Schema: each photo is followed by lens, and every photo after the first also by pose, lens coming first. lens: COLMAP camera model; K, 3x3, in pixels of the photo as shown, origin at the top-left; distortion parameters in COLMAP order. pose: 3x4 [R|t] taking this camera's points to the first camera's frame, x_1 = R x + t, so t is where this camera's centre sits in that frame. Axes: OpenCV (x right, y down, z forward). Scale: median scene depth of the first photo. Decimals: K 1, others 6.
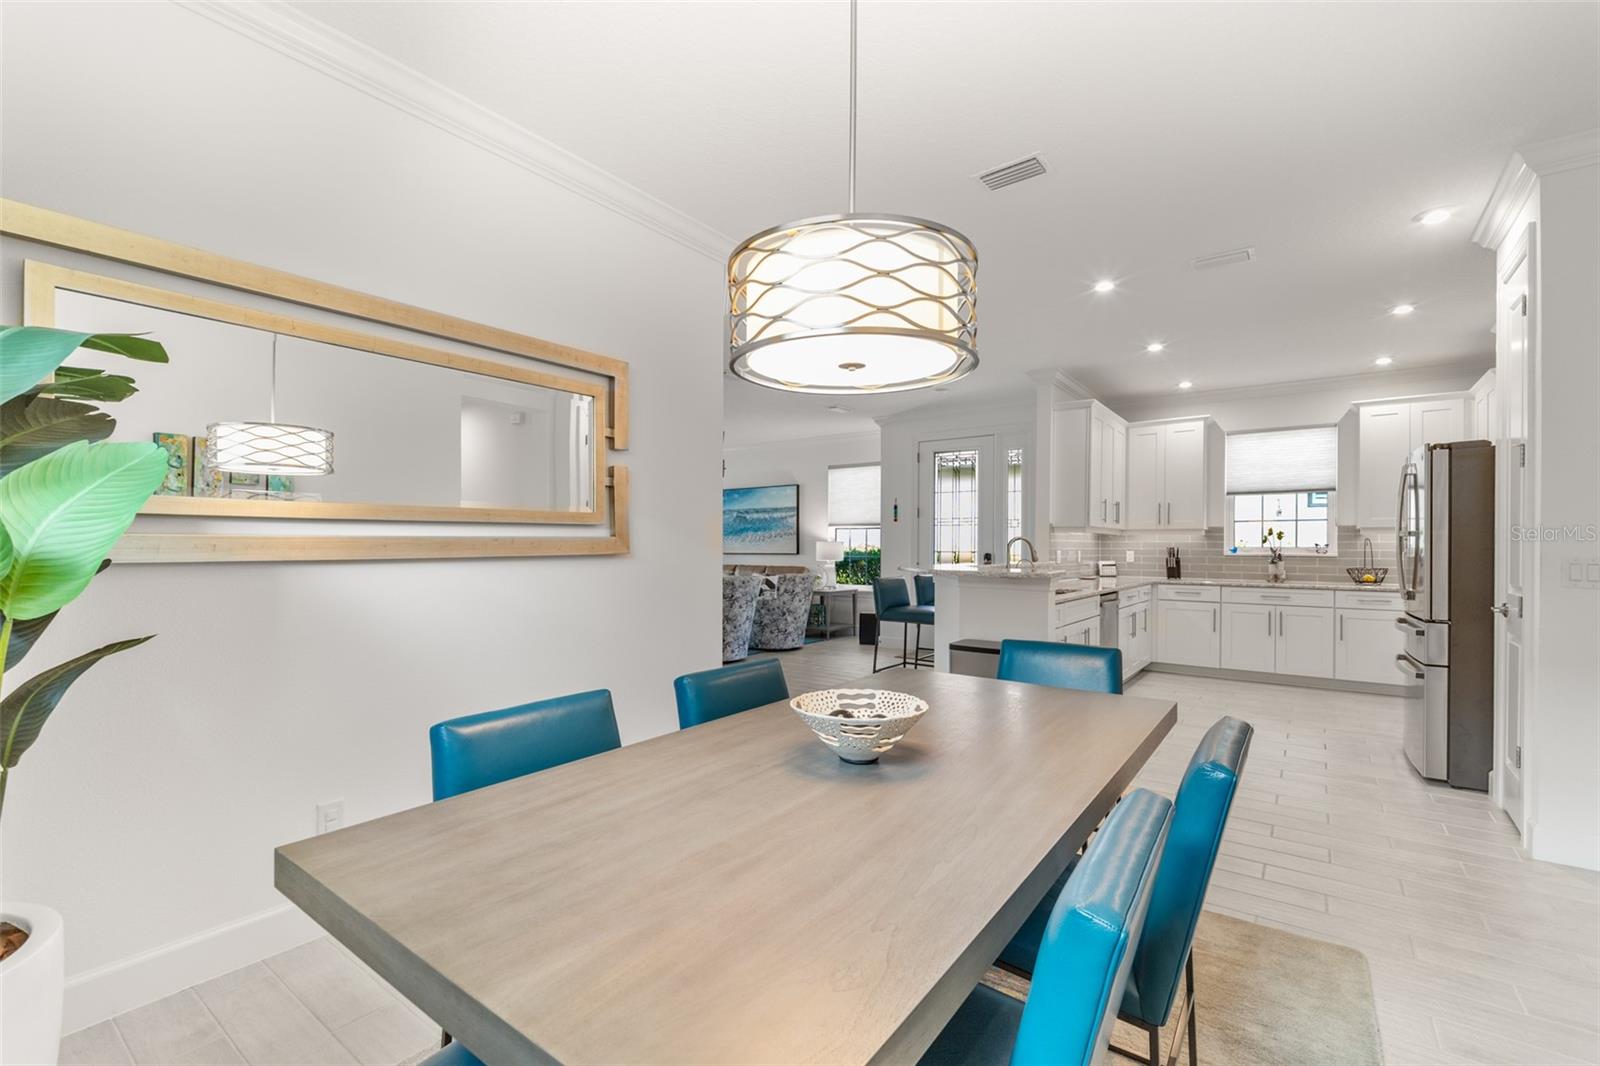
lens RADIAL K [[684.2, 0, 792.0], [0, 684.2, 547.8], [0, 0, 1]] dist [0.001375, -0.005690]
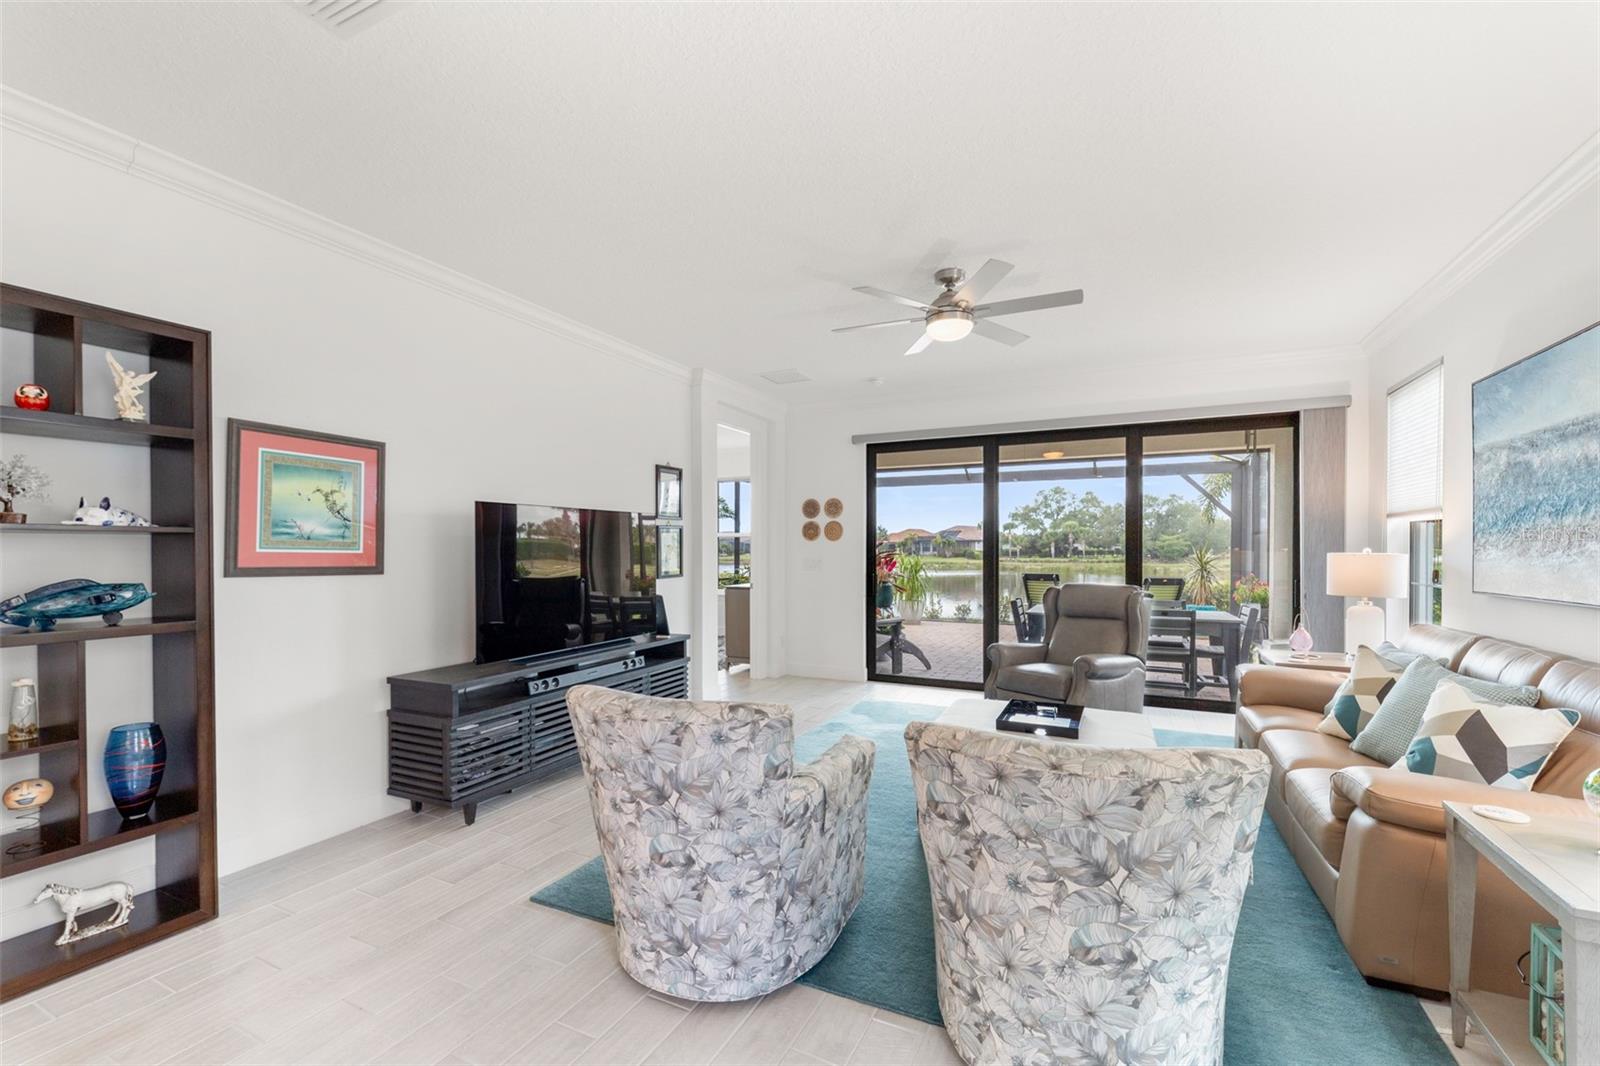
lens RADIAL K [[668.5, 0, 788.2], [0, 668.5, 553.4], [0, 0, 1]] dist [0.000264, -0.006454]
pose [[0.191969, 0.002098, -0.981399, 0.203880], [-0.000004, 0.999998, 0.002137, -0.015633], [0.981401, -0.000406, 0.191968, 1.030242]]
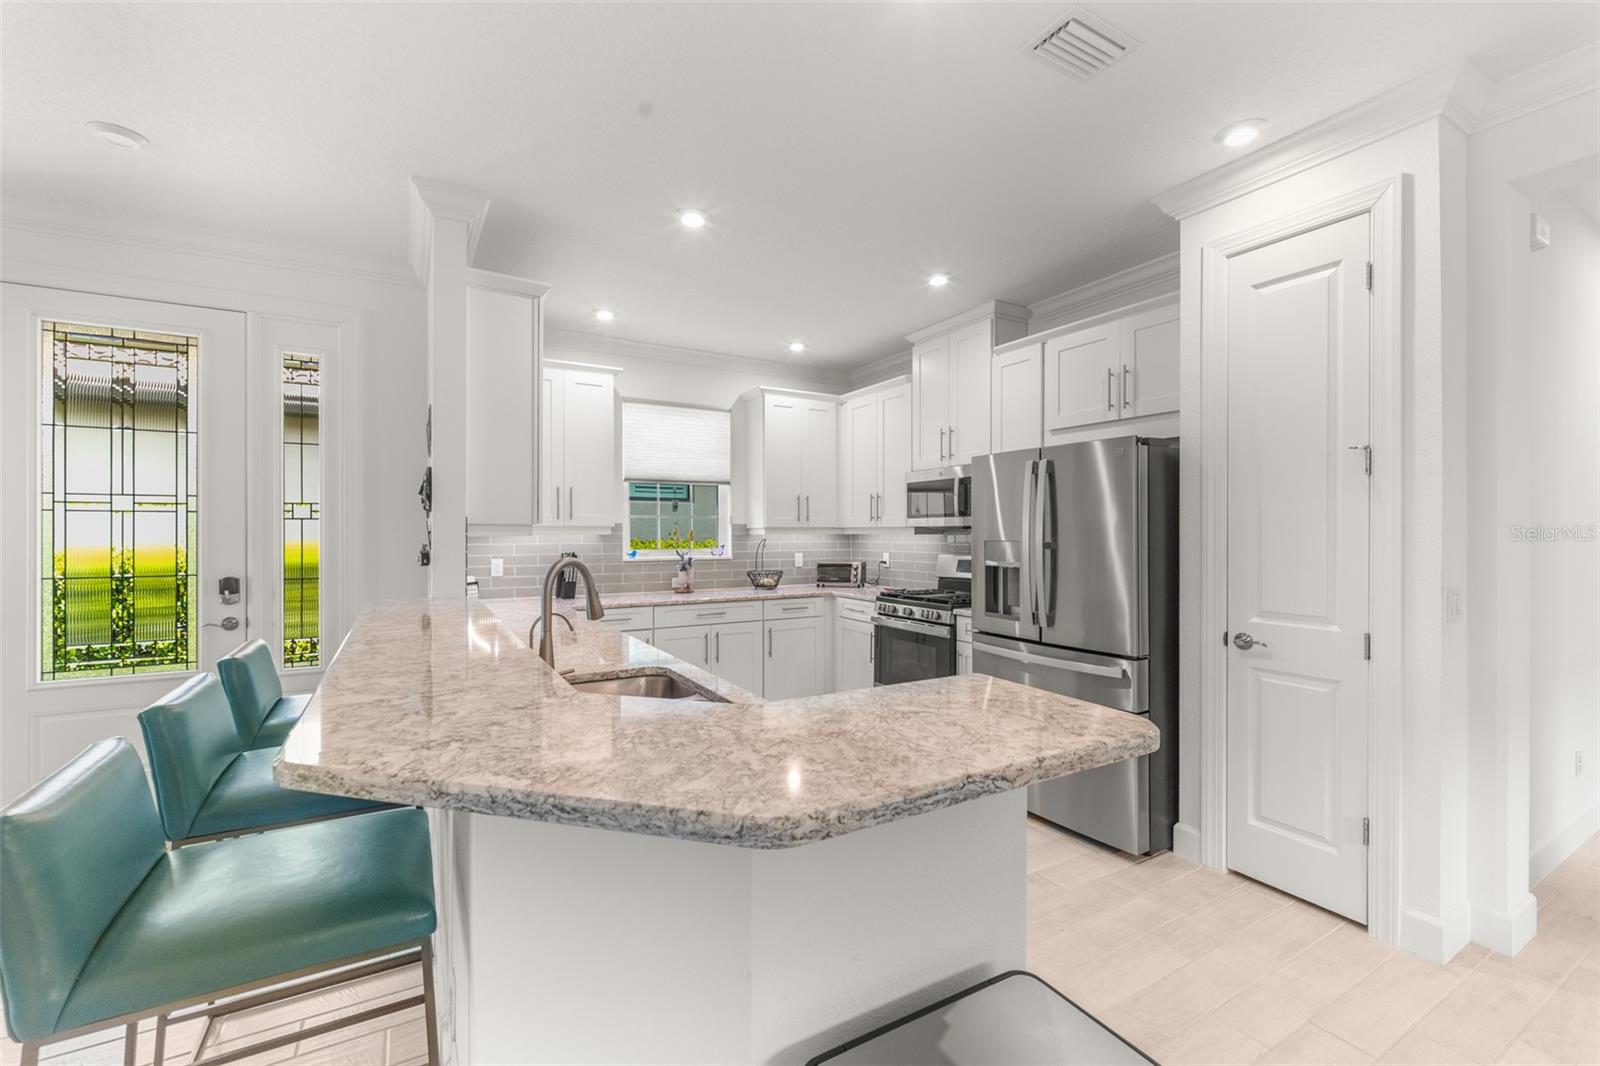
lens RADIAL K [[661.4, 0, 797.0], [0, 661.4, 532.5], [0, 0, 1]] dist [0.027678, -0.017665]
pose [[0.383521, -0.006337, 0.923510, 0.031371], [0.004744, 0.999977, 0.004891, -0.023216], [-0.923520, 0.002506, 0.383542, 0.540758]]
